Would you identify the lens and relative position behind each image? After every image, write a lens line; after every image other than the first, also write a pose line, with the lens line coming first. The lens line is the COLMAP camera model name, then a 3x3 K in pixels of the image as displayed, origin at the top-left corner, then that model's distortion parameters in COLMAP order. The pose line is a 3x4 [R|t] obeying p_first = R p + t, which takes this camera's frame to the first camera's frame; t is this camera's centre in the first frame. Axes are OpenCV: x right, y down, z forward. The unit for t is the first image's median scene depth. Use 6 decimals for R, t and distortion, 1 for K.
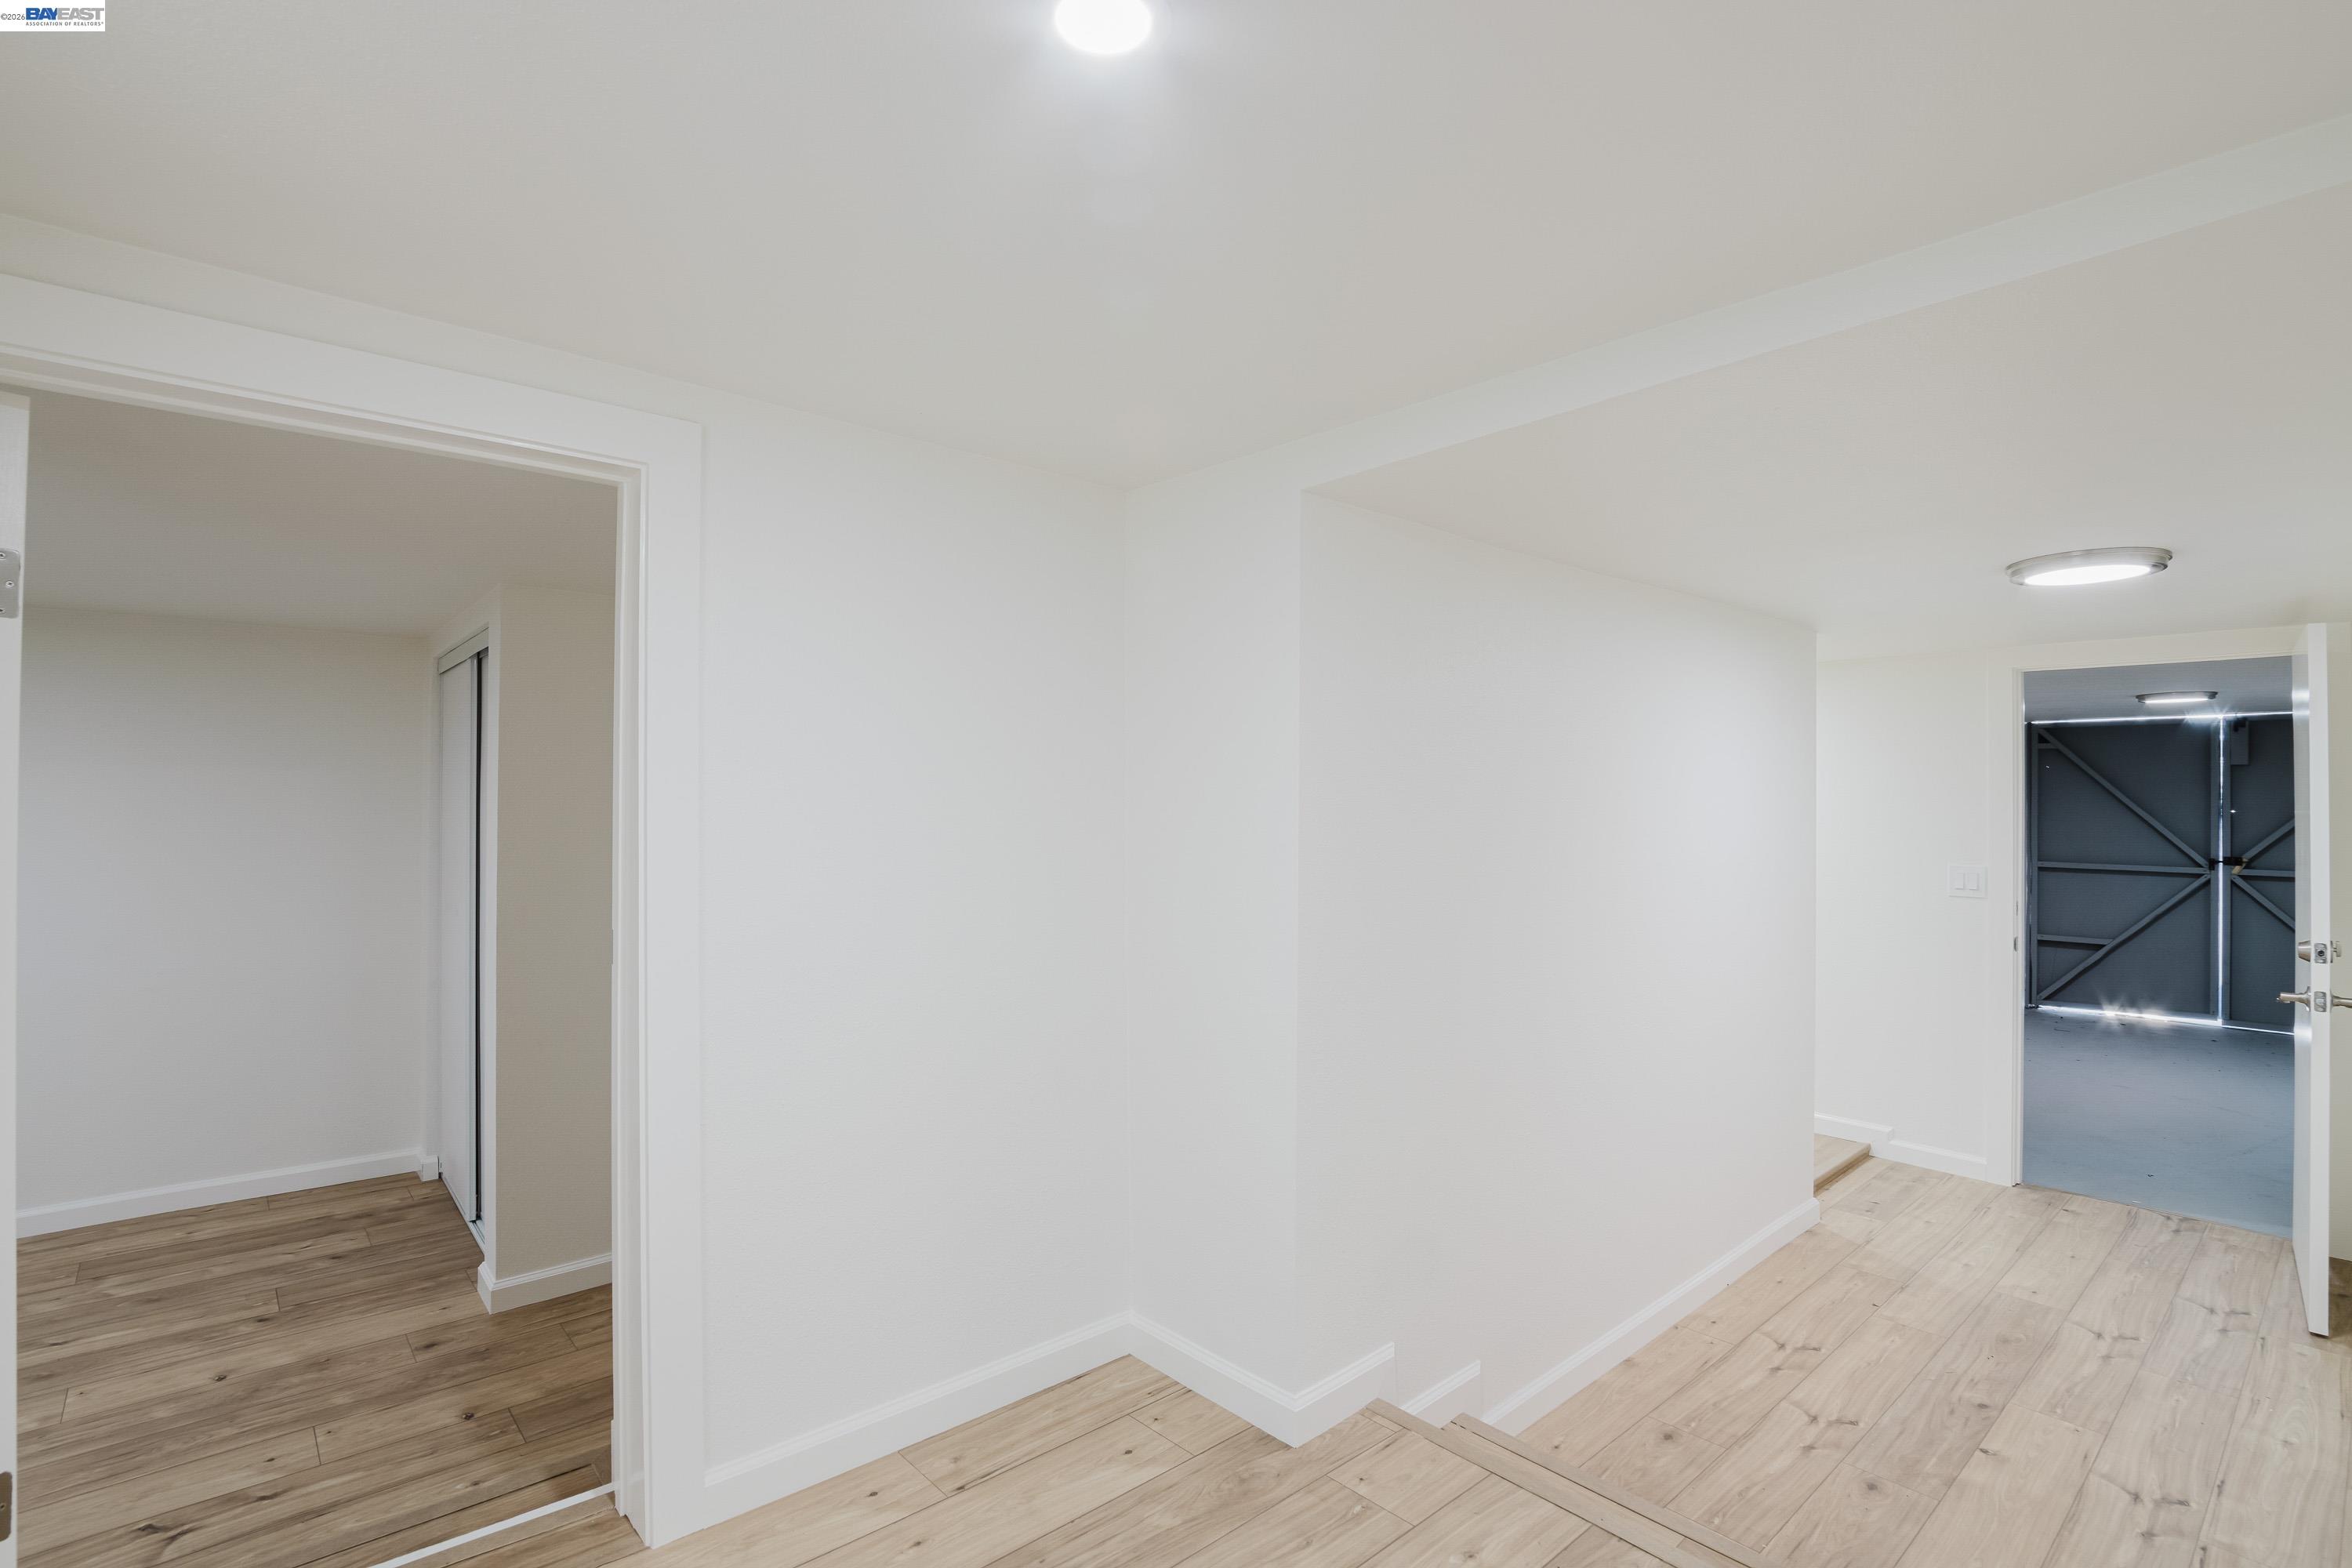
lens RADIAL K [[1112.4, 0, 1180.7], [0, 1112.4, 795.8], [0, 0, 1]] dist [-0.031849, 0.000420]
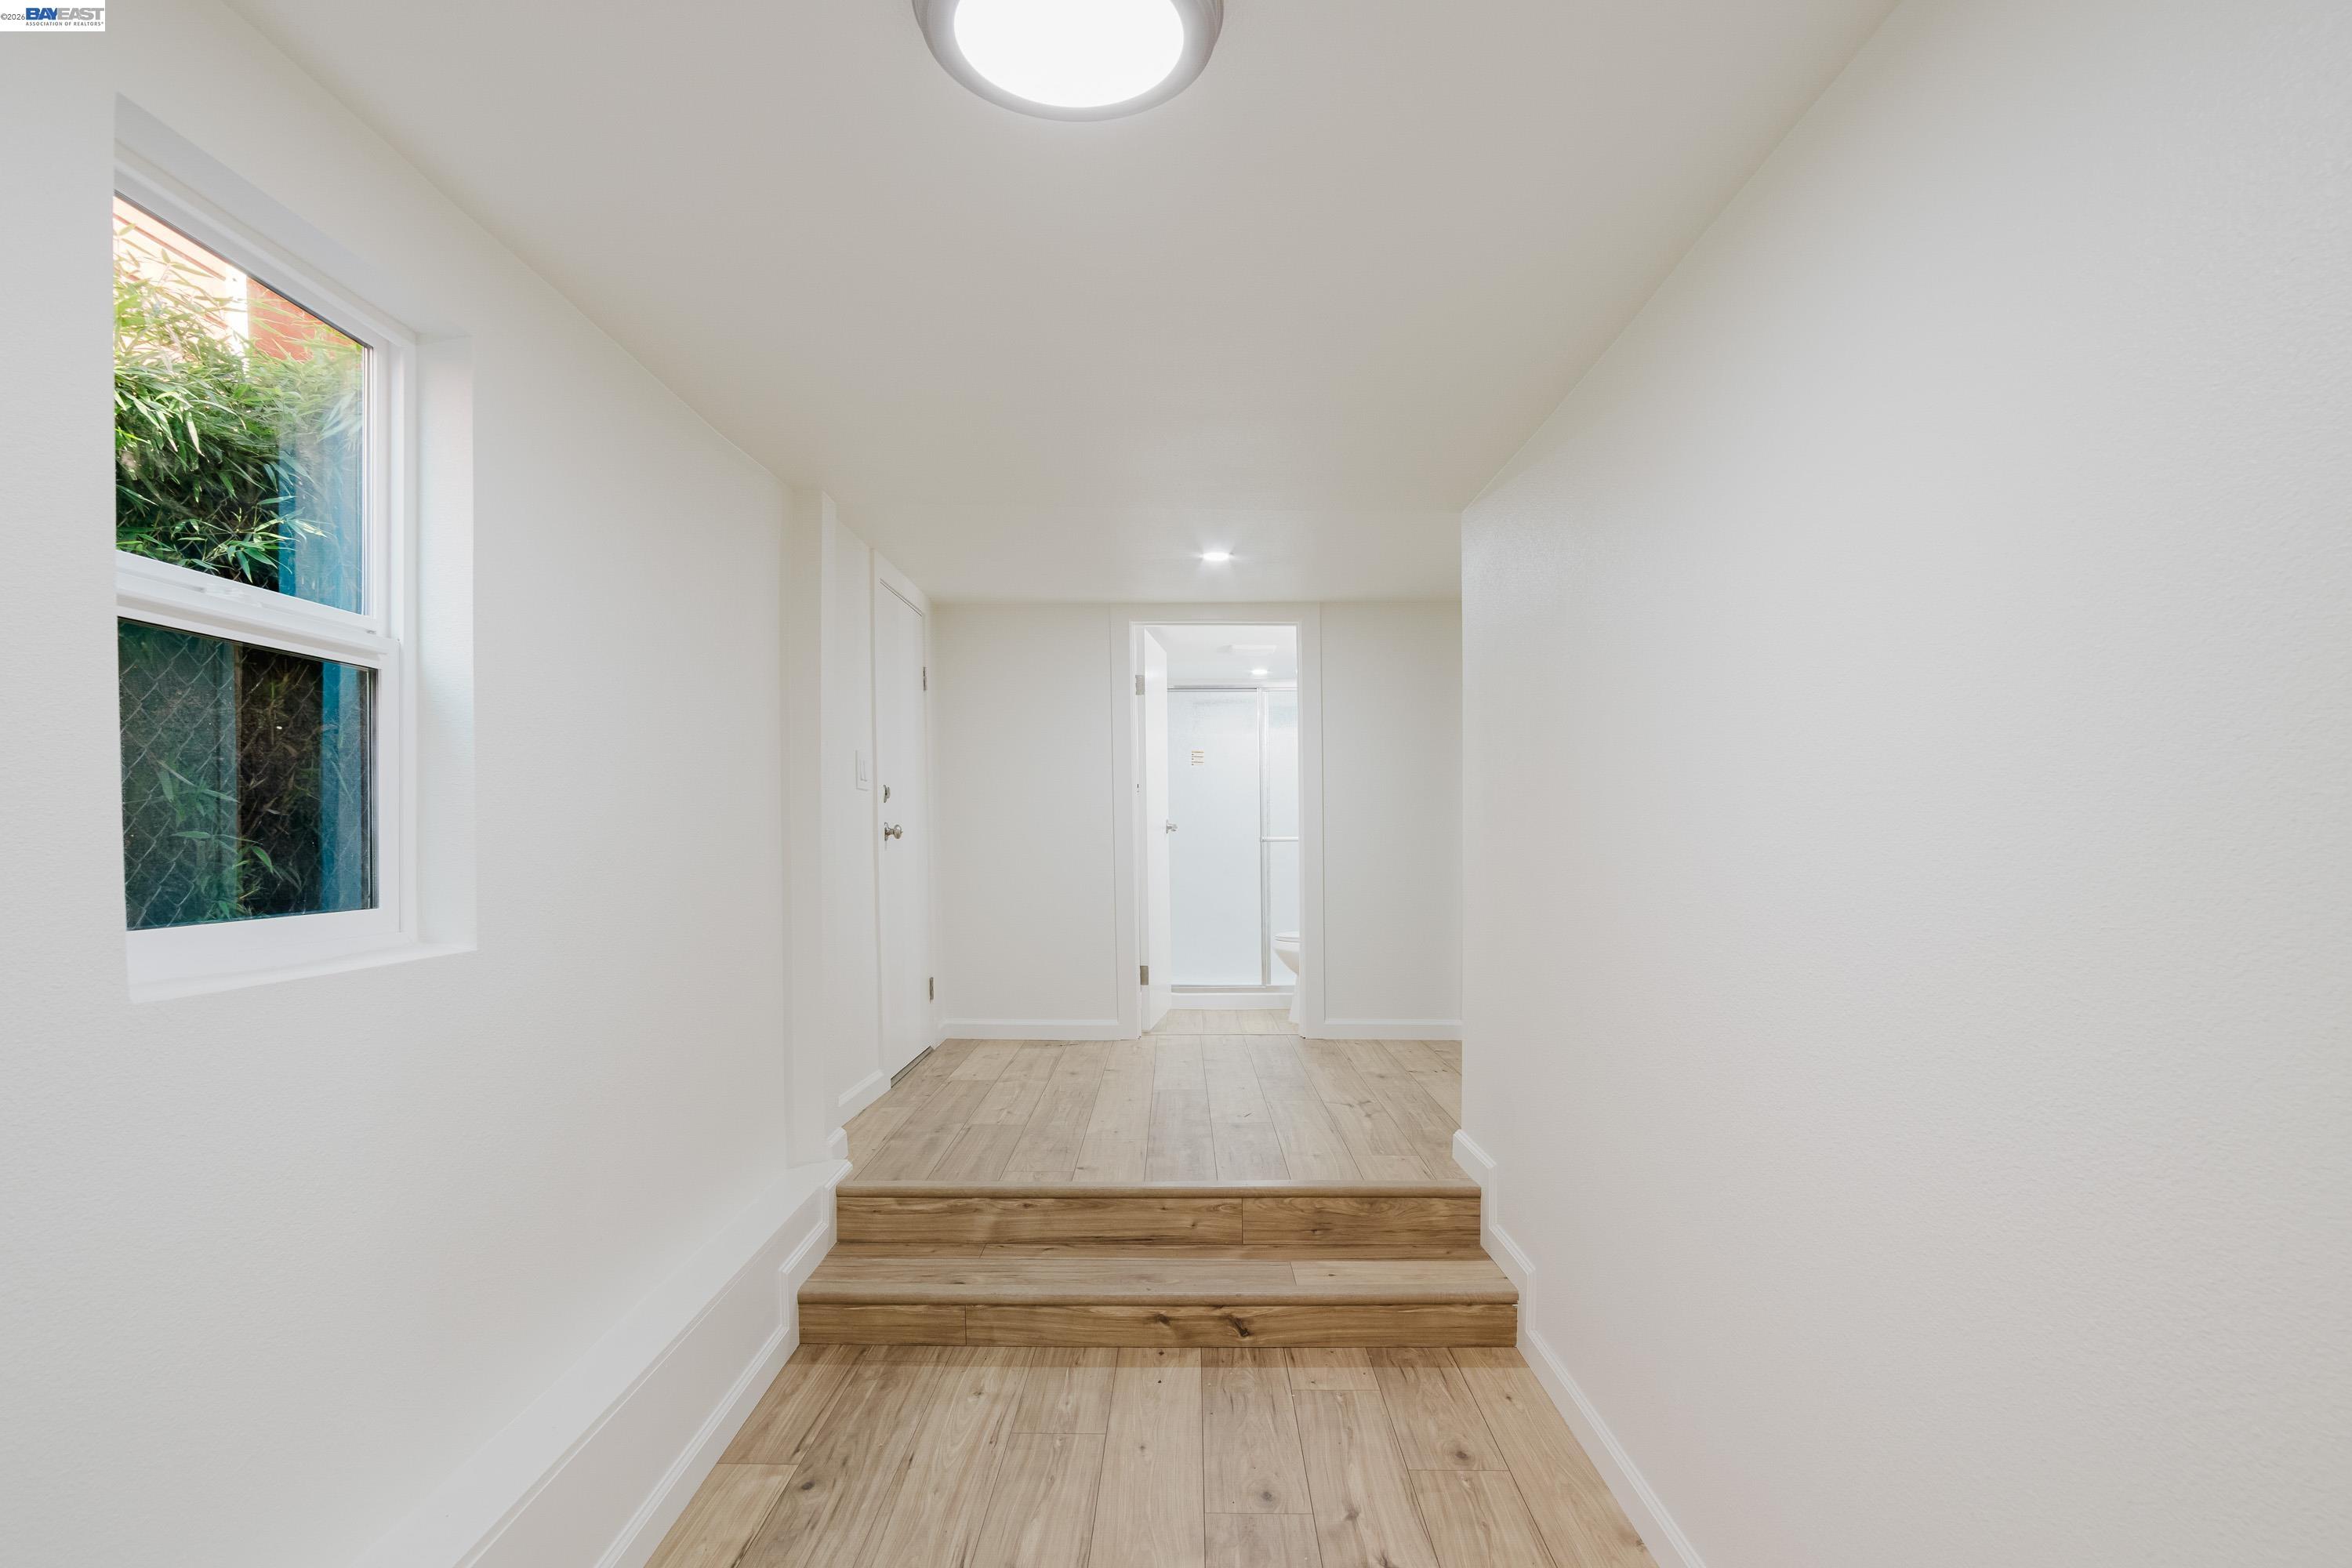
lens RADIAL K [[1112.4, 0, 1177.7], [0, 1112.4, 799.5], [0, 0, 1]] dist [-0.031849, 0.000420]
pose [[-0.663938, -0.007785, -0.747747, 1.361663], [0.014657, 0.999618, -0.023422, 0.108211], [0.747644, -0.026511, -0.663571, 1.565012]]
